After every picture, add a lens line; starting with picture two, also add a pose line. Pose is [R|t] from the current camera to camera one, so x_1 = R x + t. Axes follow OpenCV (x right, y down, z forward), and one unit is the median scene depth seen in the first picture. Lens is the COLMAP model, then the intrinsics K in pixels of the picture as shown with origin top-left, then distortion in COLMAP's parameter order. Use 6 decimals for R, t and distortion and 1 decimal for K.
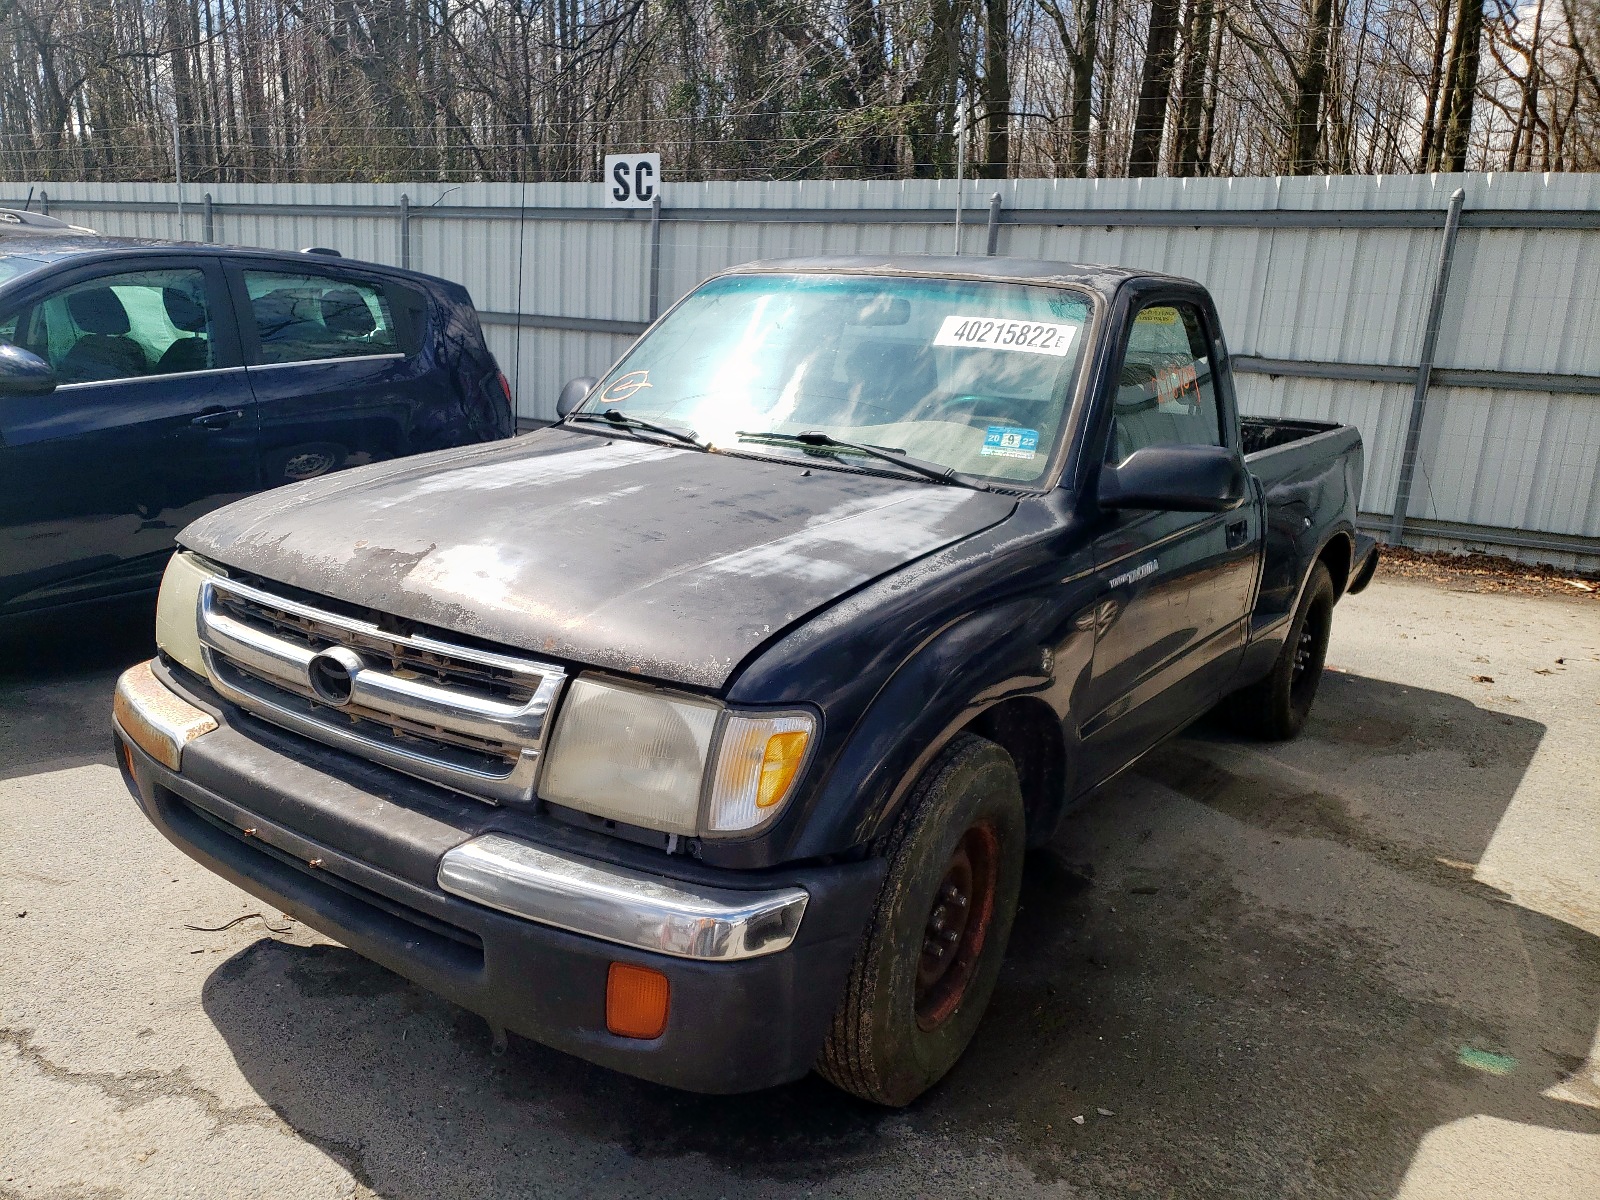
lens RADIAL K [[1215.2, 0, 739.5], [0, 1215.2, 622.5], [0, 0, 1]] dist [0.002119, 0.006341]
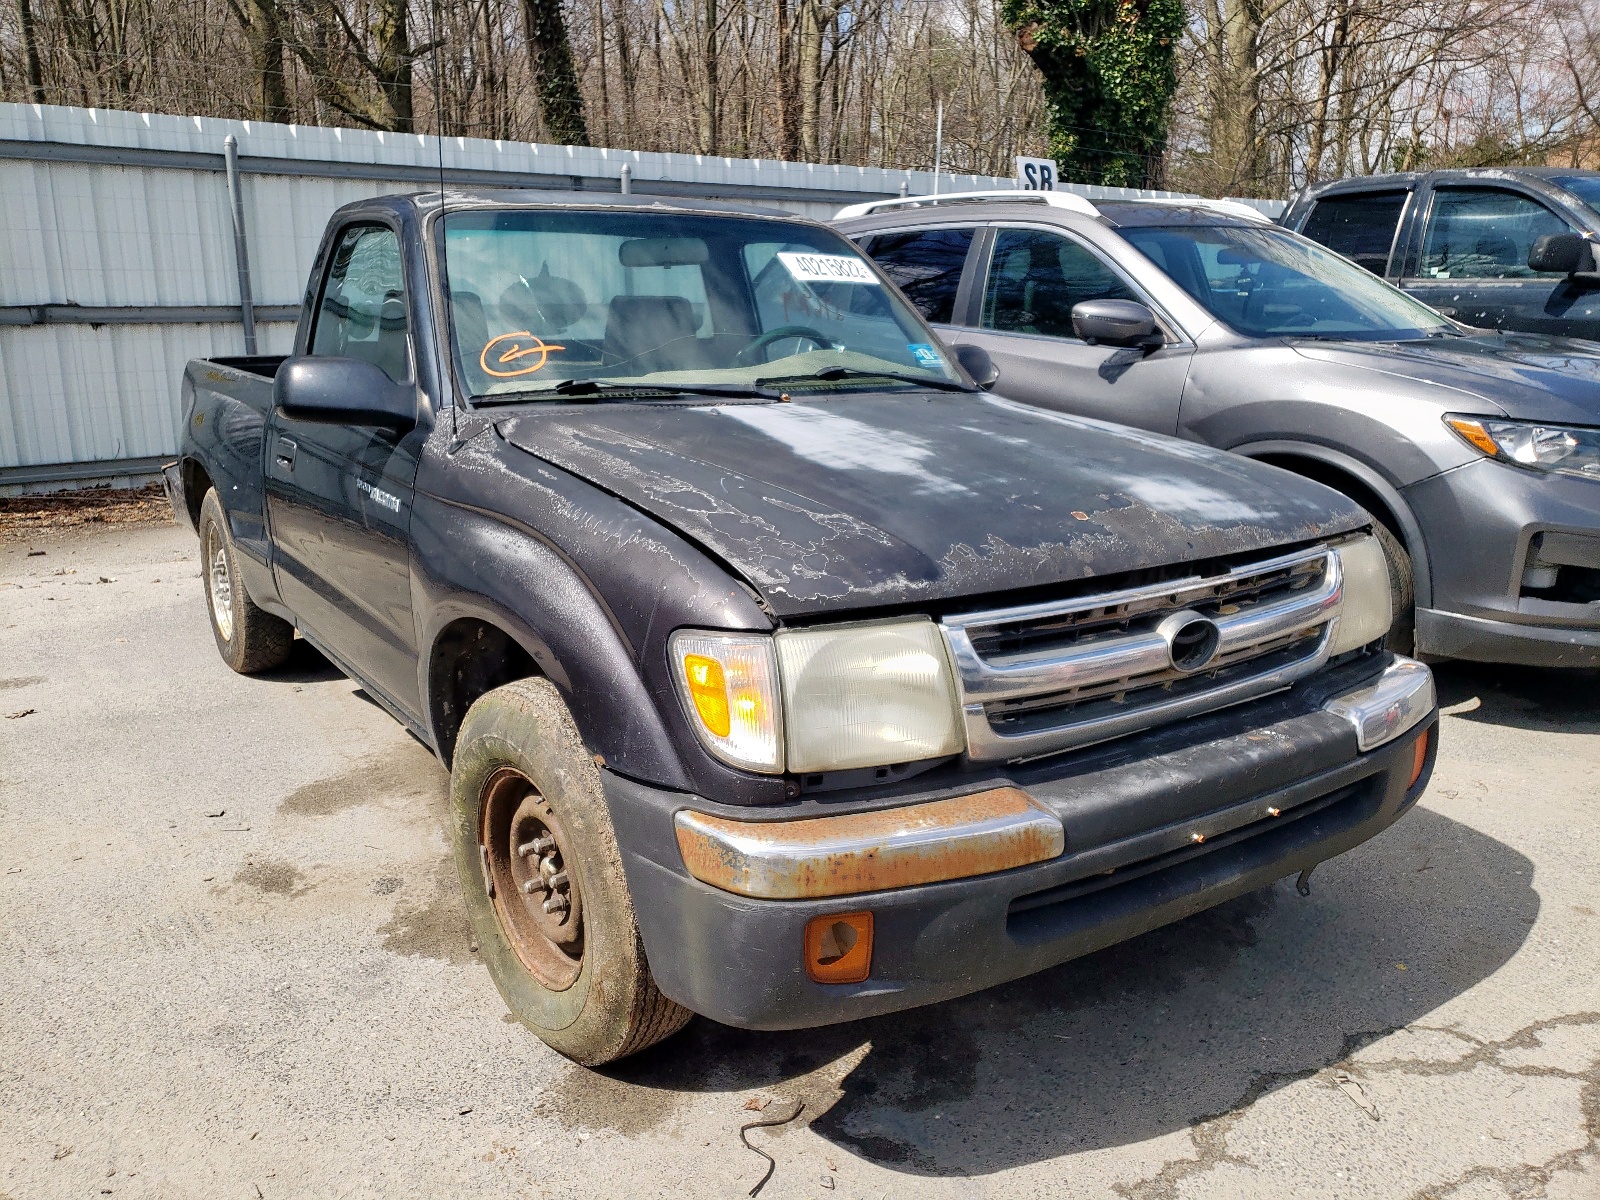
lens RADIAL K [[1215.2, 0, 797.4], [0, 1215.2, 598.4], [0, 0, 1]] dist [0.002119, 0.006341]
pose [[0.367231, -0.269961, 0.890091, -0.295841], [0.246724, 0.950946, 0.186625, -0.055463], [-0.896810, 0.151073, 0.415823, 0.202459]]
